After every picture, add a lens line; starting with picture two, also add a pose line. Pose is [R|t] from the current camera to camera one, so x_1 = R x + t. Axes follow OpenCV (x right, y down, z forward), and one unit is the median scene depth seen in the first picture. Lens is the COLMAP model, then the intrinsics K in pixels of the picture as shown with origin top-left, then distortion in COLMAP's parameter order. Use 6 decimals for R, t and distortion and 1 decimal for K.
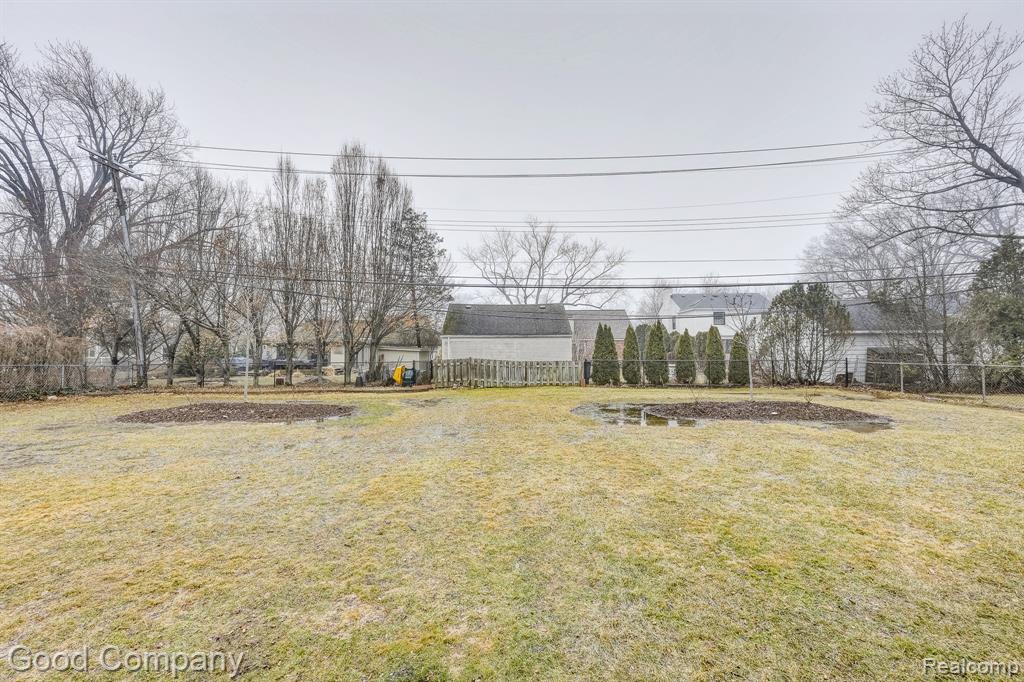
lens RADIAL K [[419.3, 0, 503.8], [0, 419.3, 337.7], [0, 0, 1]] dist [-0.001190, 0.000001]
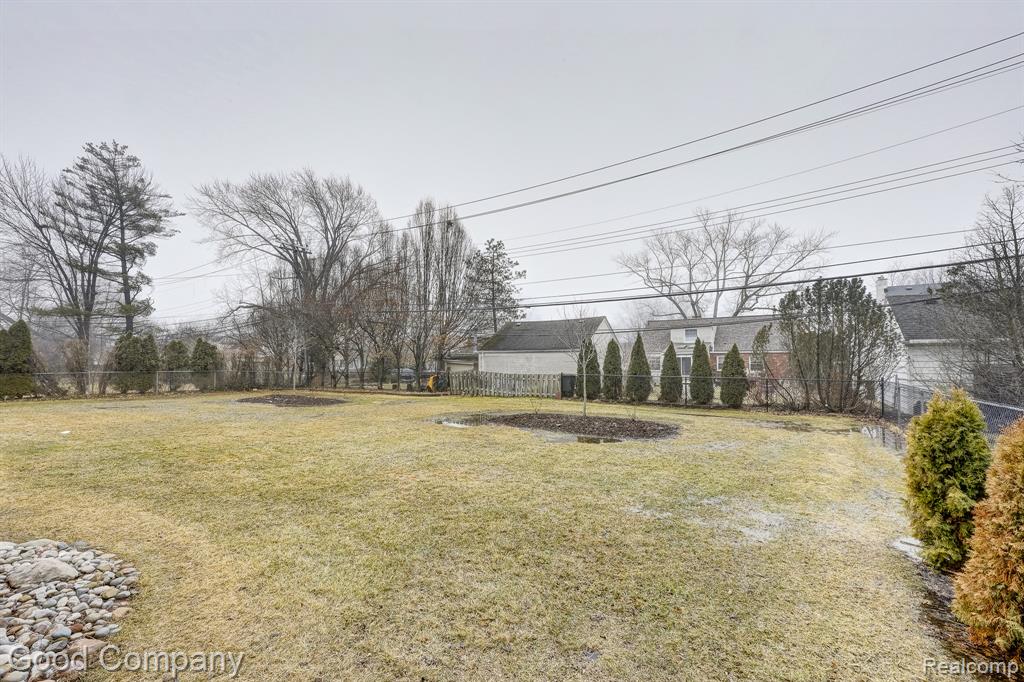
lens RADIAL K [[448.4, 0, 505.1], [0, 448.4, 347.2], [0, 0, 1]] dist [-0.003254, -0.000494]
pose [[0.844777, -0.012132, -0.534981, 0.607205], [0.006443, 0.999901, -0.012502, 0.000668], [0.535080, 0.007114, 0.844772, -0.010236]]
